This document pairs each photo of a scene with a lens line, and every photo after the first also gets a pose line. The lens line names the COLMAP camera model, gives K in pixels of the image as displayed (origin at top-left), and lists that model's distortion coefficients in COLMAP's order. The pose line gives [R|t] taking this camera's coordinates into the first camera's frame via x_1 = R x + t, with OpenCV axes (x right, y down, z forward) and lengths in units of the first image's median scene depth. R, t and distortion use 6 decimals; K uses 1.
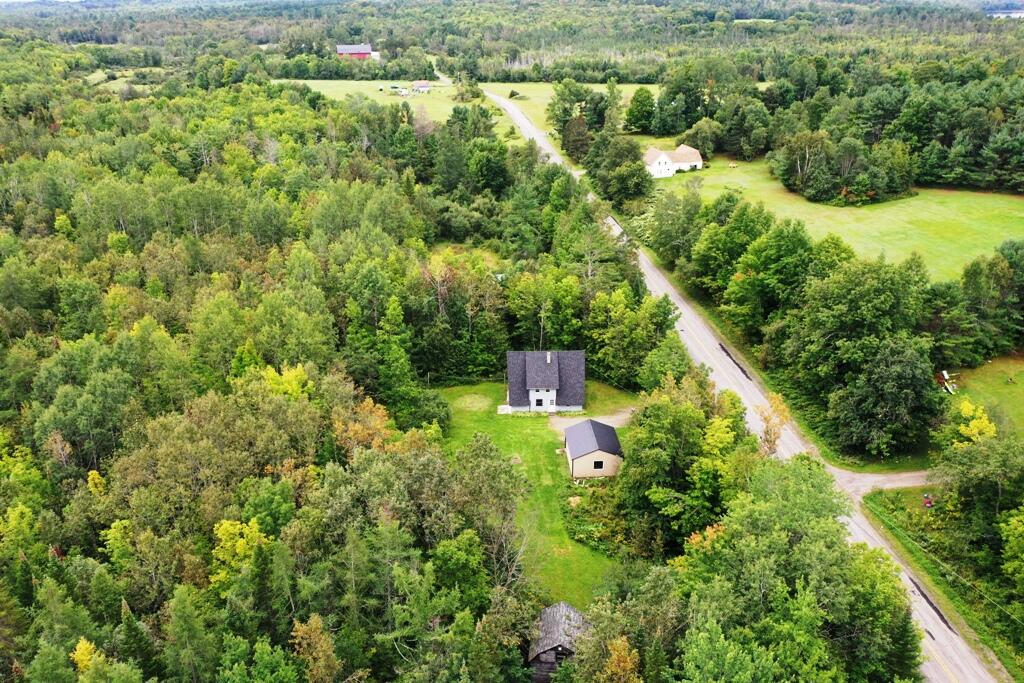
lens RADIAL K [[815.8, 0, 512.0], [0, 815.8, 341.5], [0, 0, 1]] dist [0.002848, 0.002844]
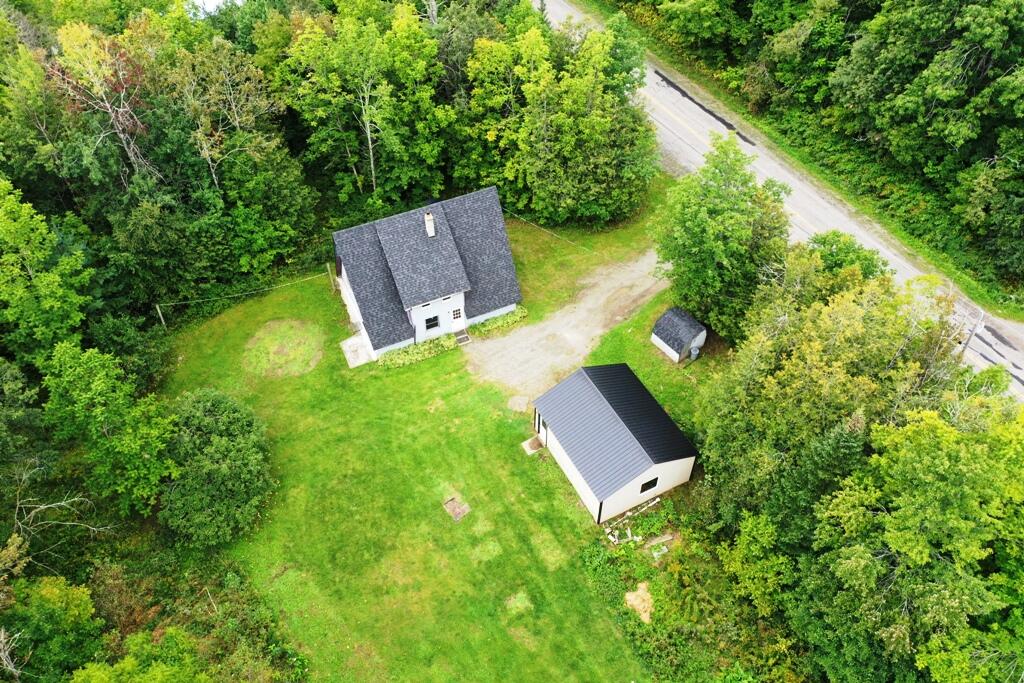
lens RADIAL K [[815.8, 0, 512.0], [0, 815.8, 341.5], [0, 0, 1]] dist [0.002848, 0.002844]
pose [[0.915790, -0.300780, 0.266194, -0.051191], [0.164695, 0.885665, 0.434134, -0.108805], [-0.366338, -0.353735, 0.860621, 0.559749]]
